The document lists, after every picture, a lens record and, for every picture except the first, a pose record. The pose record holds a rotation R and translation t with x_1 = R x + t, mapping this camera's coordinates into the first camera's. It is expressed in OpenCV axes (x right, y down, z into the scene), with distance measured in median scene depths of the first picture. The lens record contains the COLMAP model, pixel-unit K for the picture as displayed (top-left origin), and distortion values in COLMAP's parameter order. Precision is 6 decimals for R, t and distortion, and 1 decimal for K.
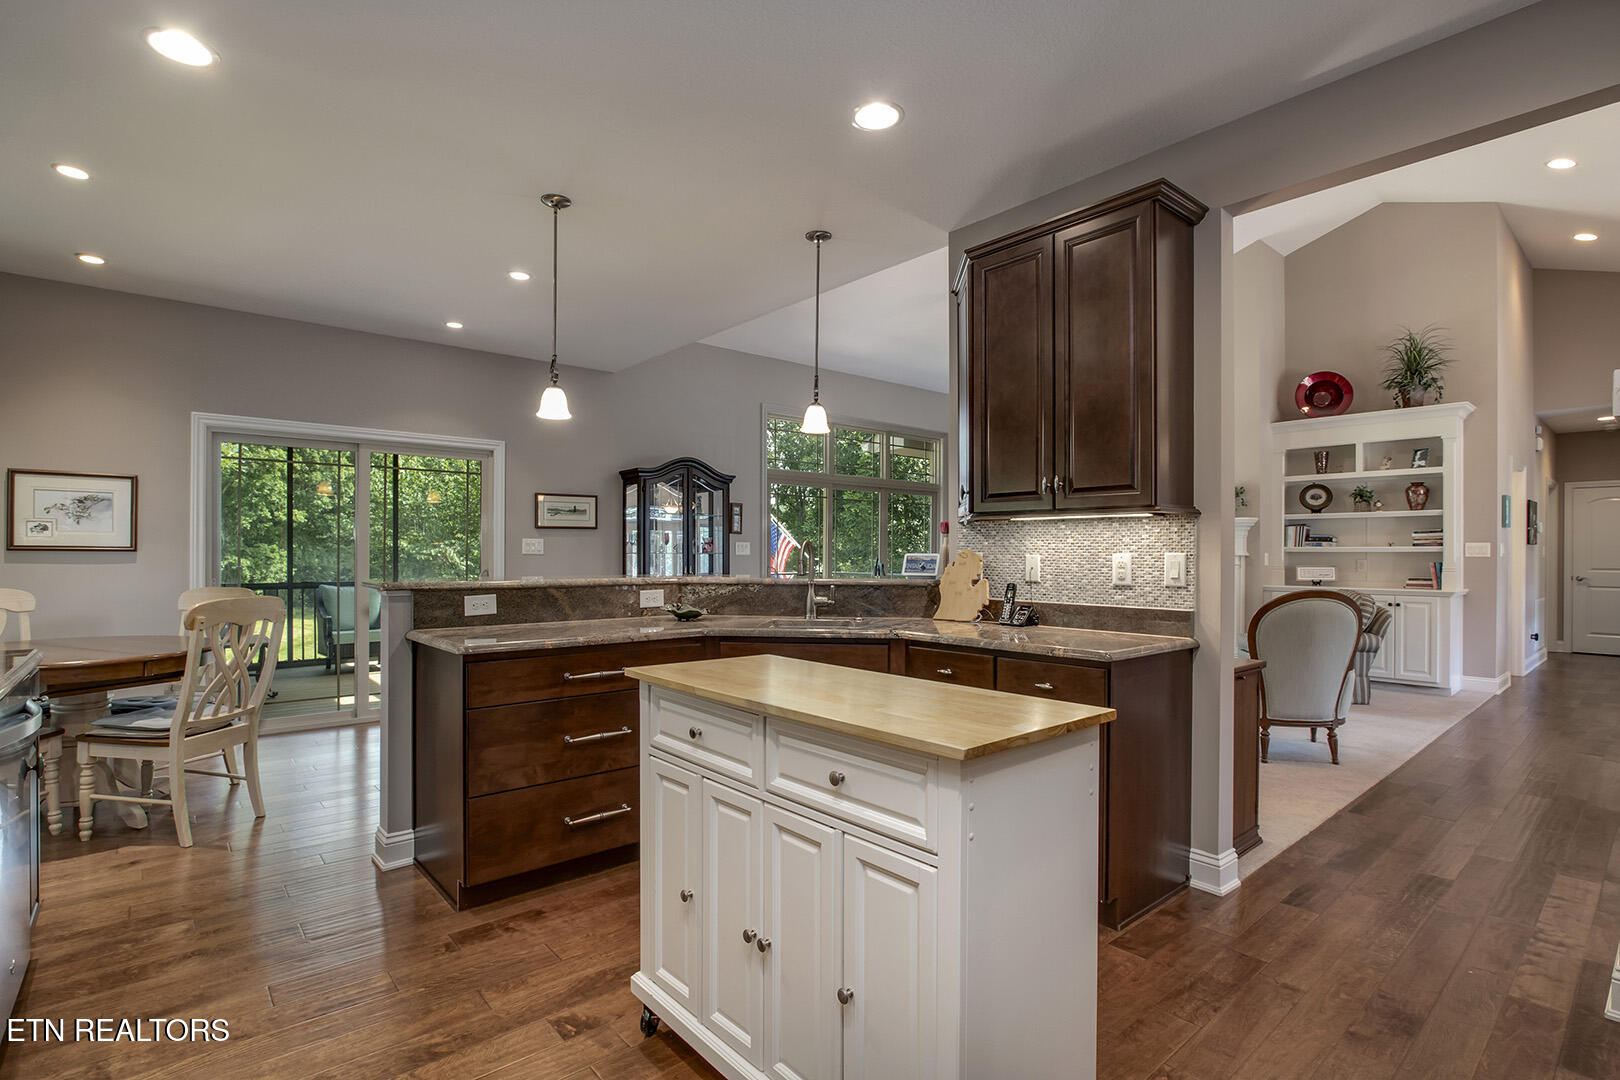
lens RADIAL K [[775.3, 0, 810.6], [0, 775.3, 553.4], [0, 0, 1]] dist [-0.025876, 0.004501]
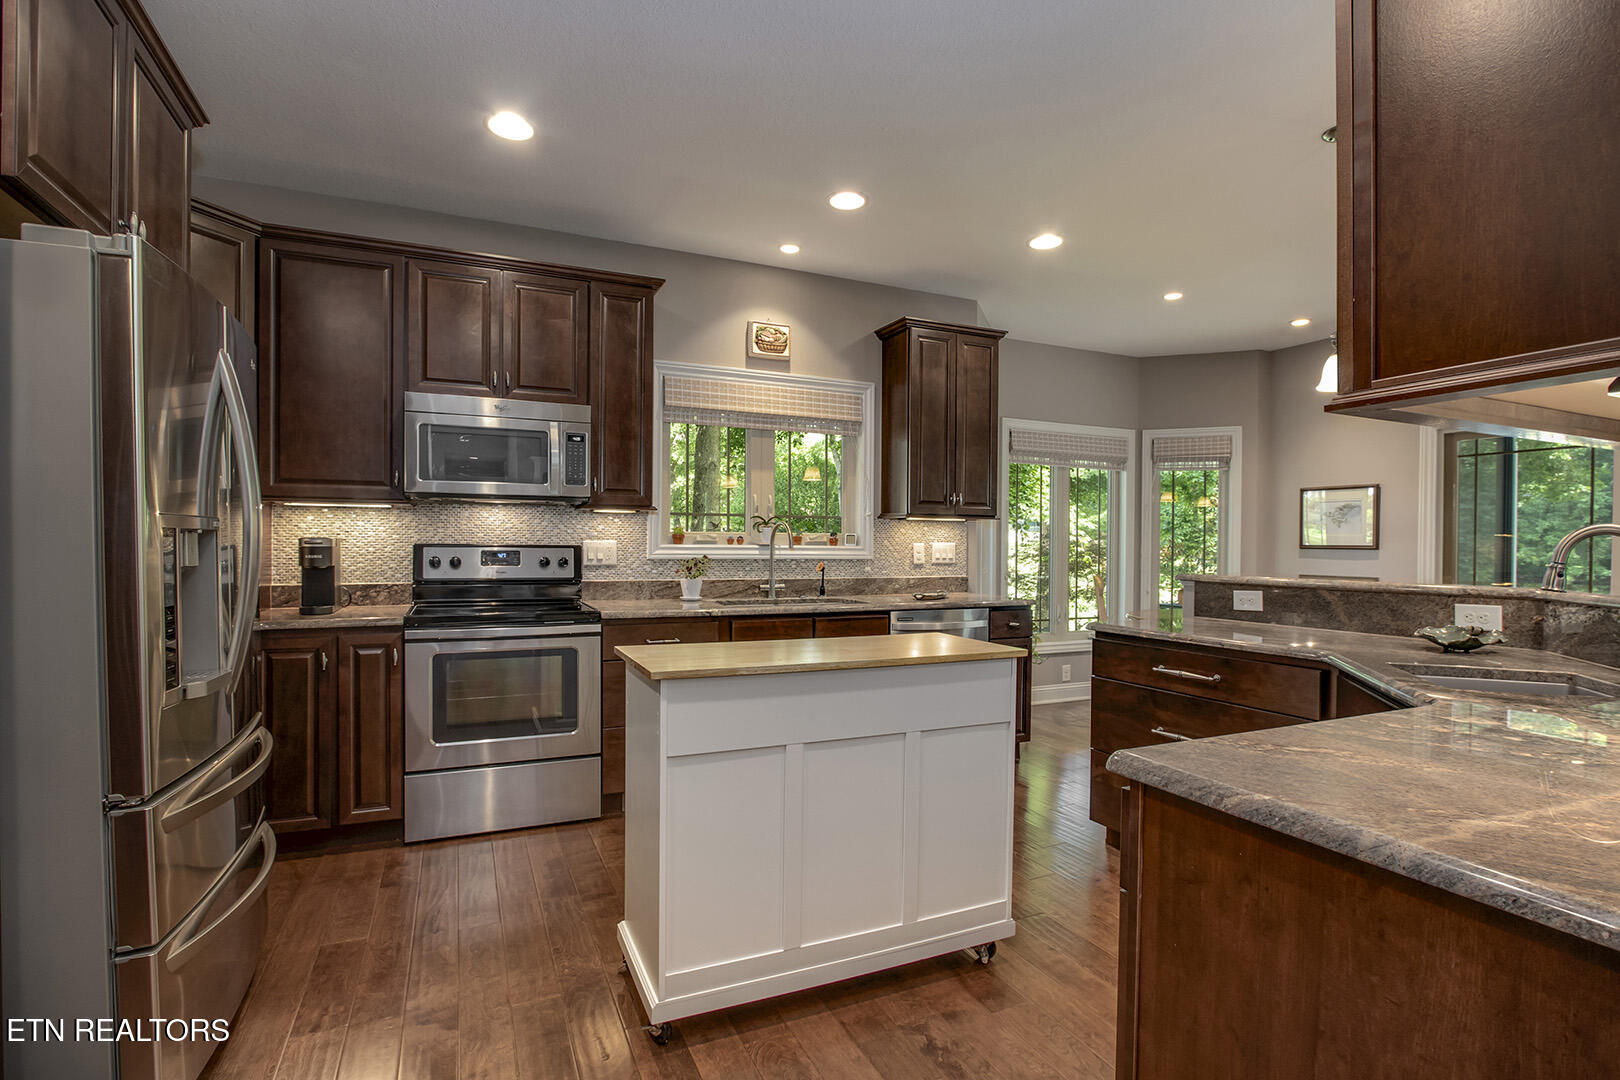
lens RADIAL K [[775.3, 0, 810.6], [0, 775.3, 553.4], [0, 0, 1]] dist [-0.025876, 0.004501]
pose [[-0.279965, 0.003960, -0.960002, 0.324536], [-0.008009, 0.999947, 0.006461, 0.001711], [0.959977, 0.009497, -0.279918, 0.343462]]
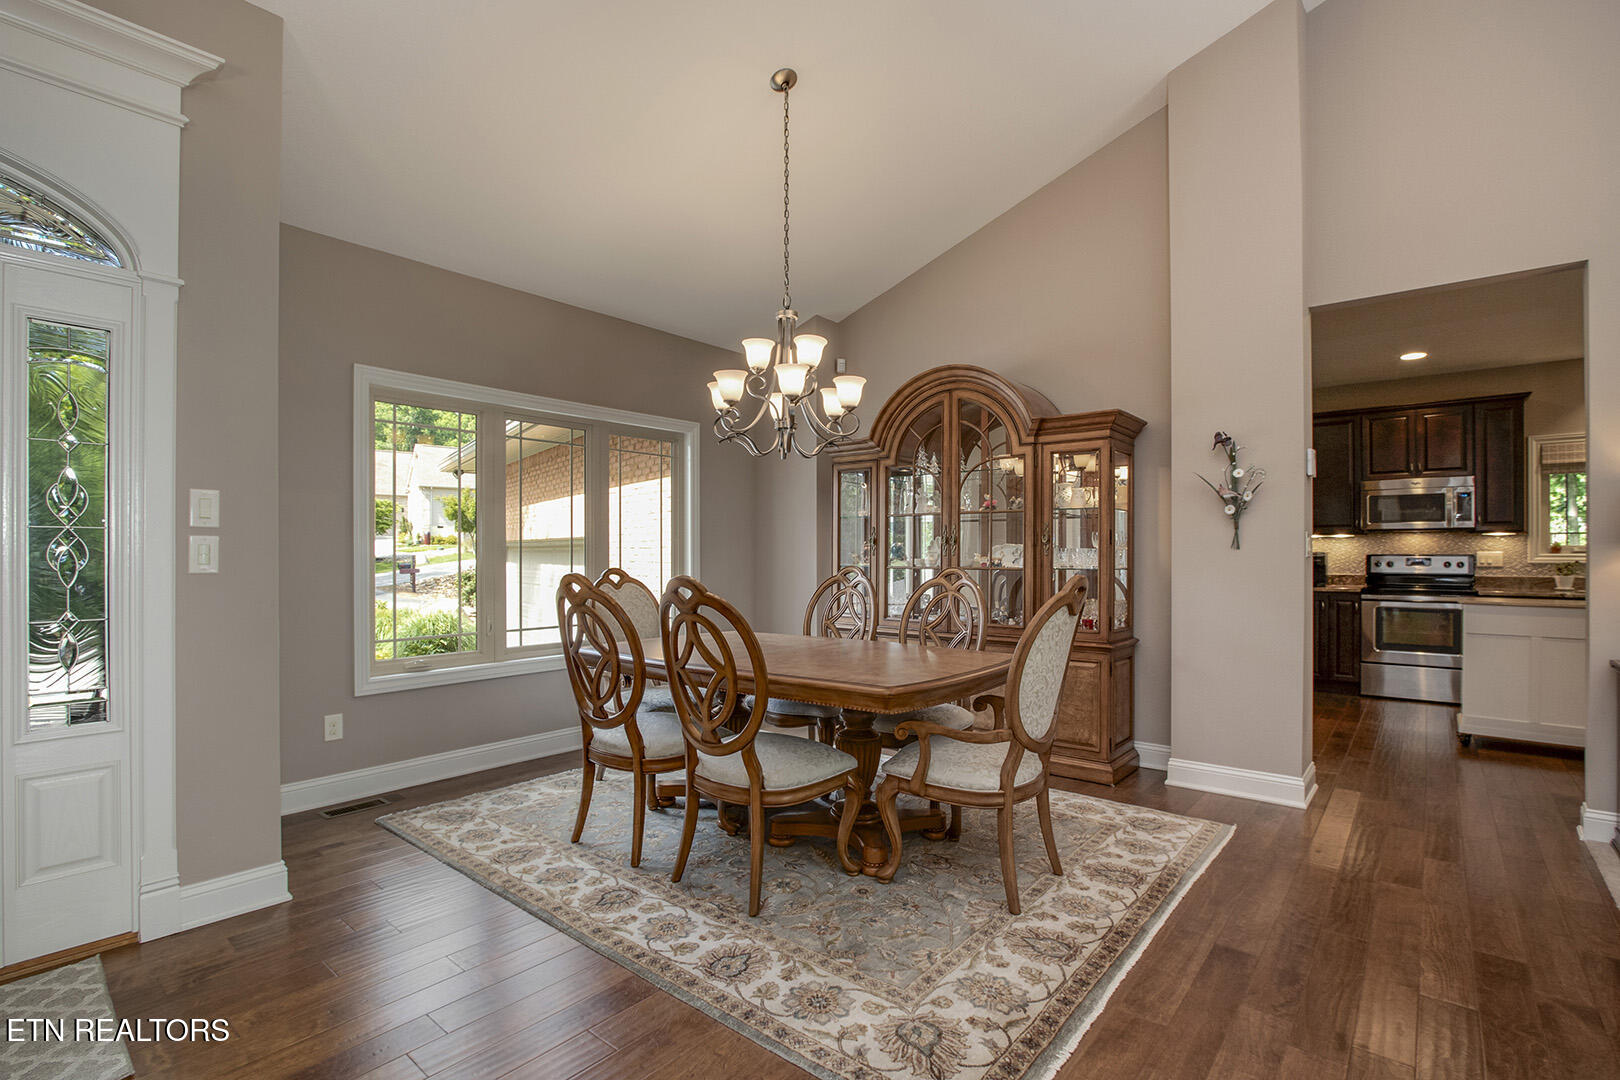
lens RADIAL K [[757.7, 0, 811.2], [0, 757.7, 555.3], [0, 0, 1]] dist [-0.025967, 0.005075]
pose [[-0.986565, -0.000955, -0.163365, 0.800427], [-0.001045, 0.999999, 0.000464, 0.001986], [0.163365, 0.000628, -0.986566, 0.810368]]
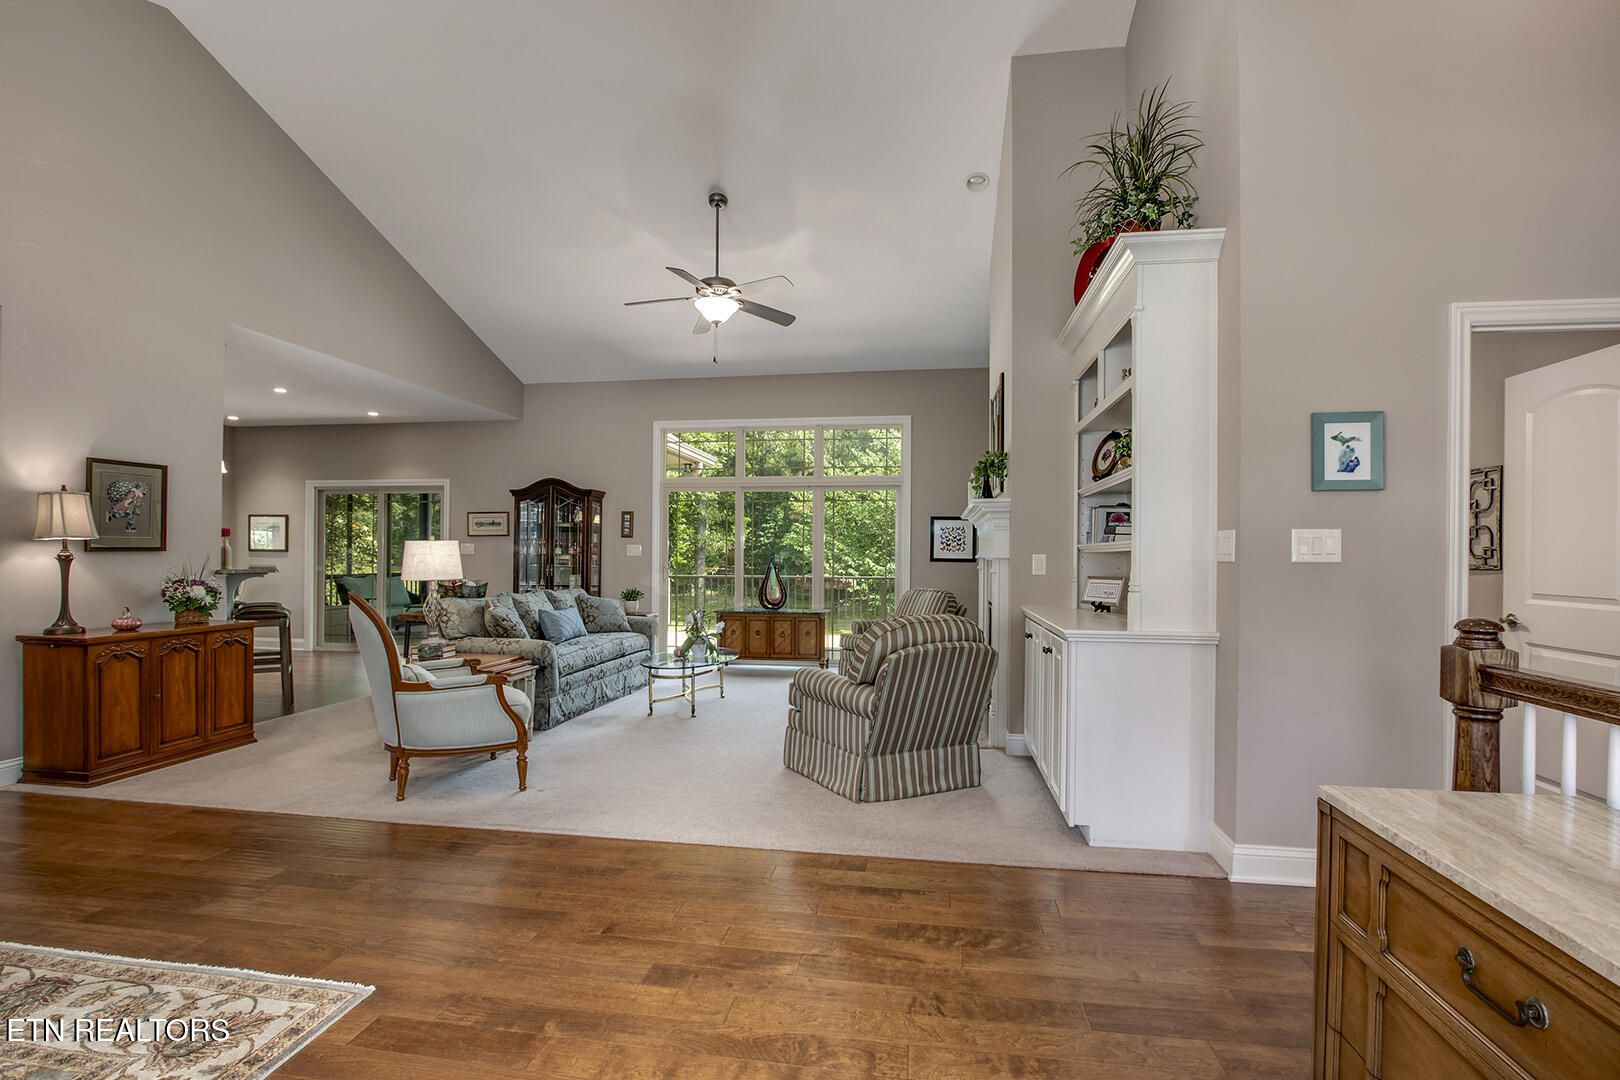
lens RADIAL K [[757.7, 0, 811.2], [0, 757.7, 555.3], [0, 0, 1]] dist [-0.025967, 0.005075]
pose [[0.644913, 0.001895, -0.764254, 1.070241], [-0.005250, 0.999984, -0.001951, 0.002513], [0.764238, 0.005270, 0.644913, 0.535664]]
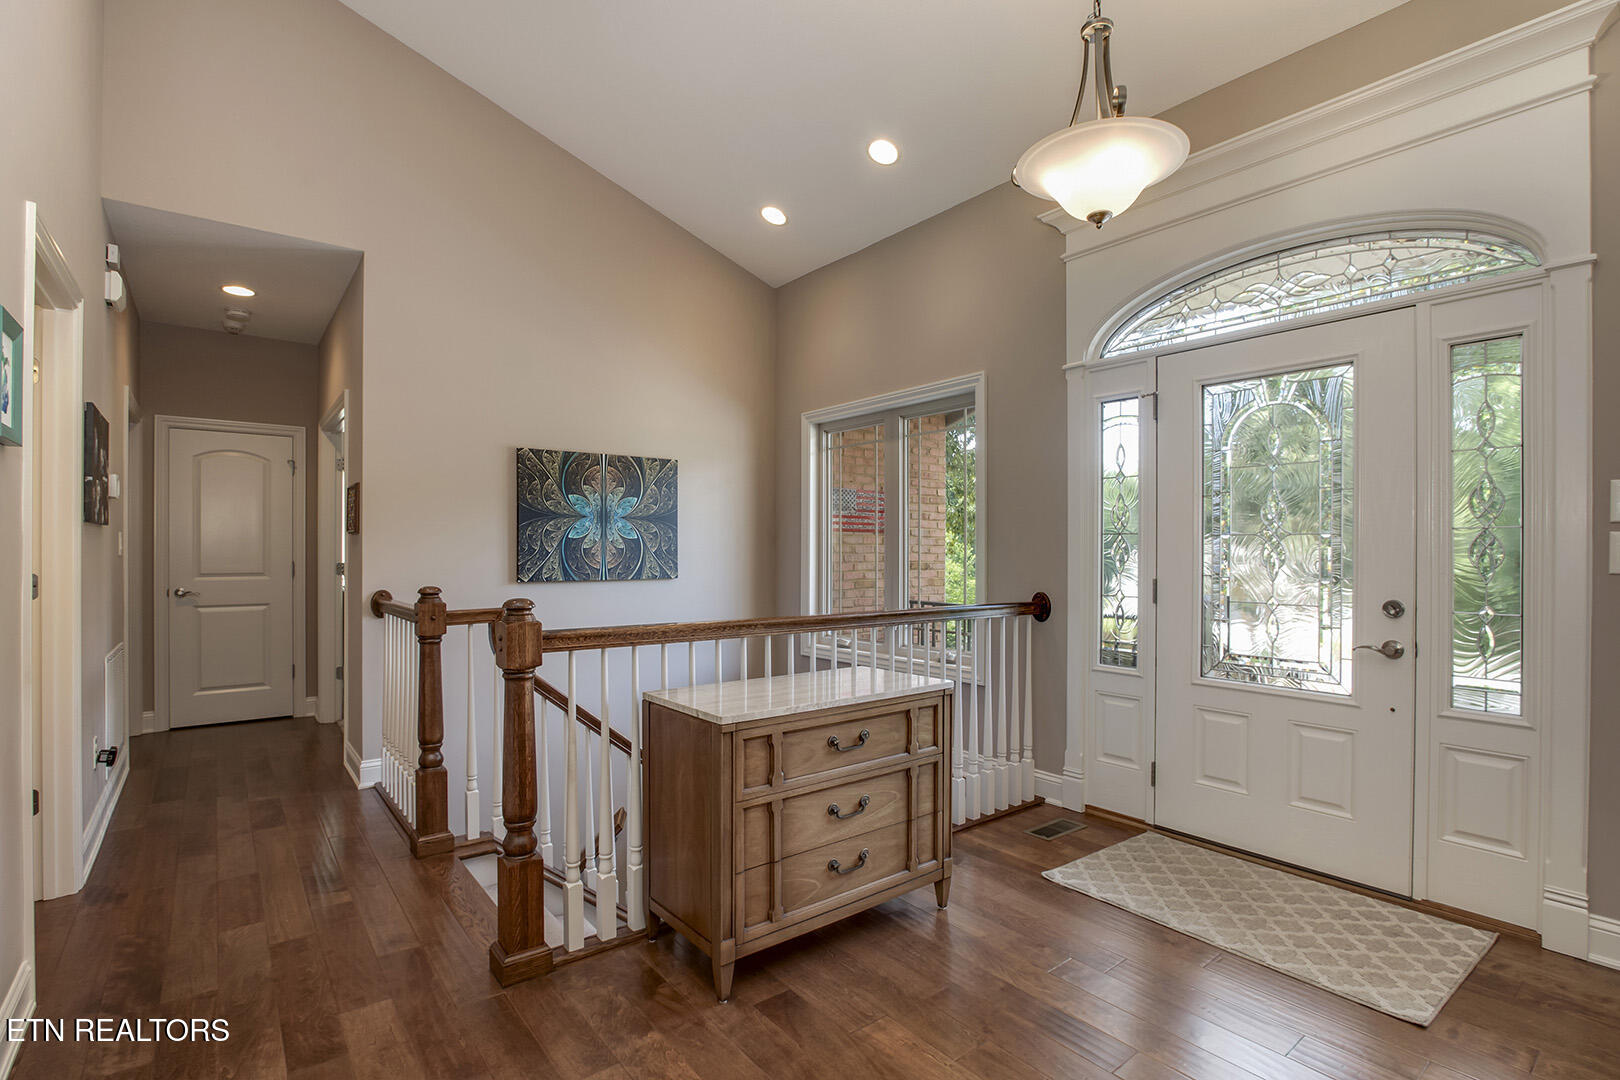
lens RADIAL K [[763.4, 0, 810.7], [0, 763.4, 555.7], [0, 0, 1]] dist [-0.018526, -0.000060]
pose [[0.044043, -0.010911, 0.998970, 0.695755], [-0.001868, 0.999938, 0.011004, 0.000259], [-0.999028, -0.002351, 0.044020, 0.739247]]
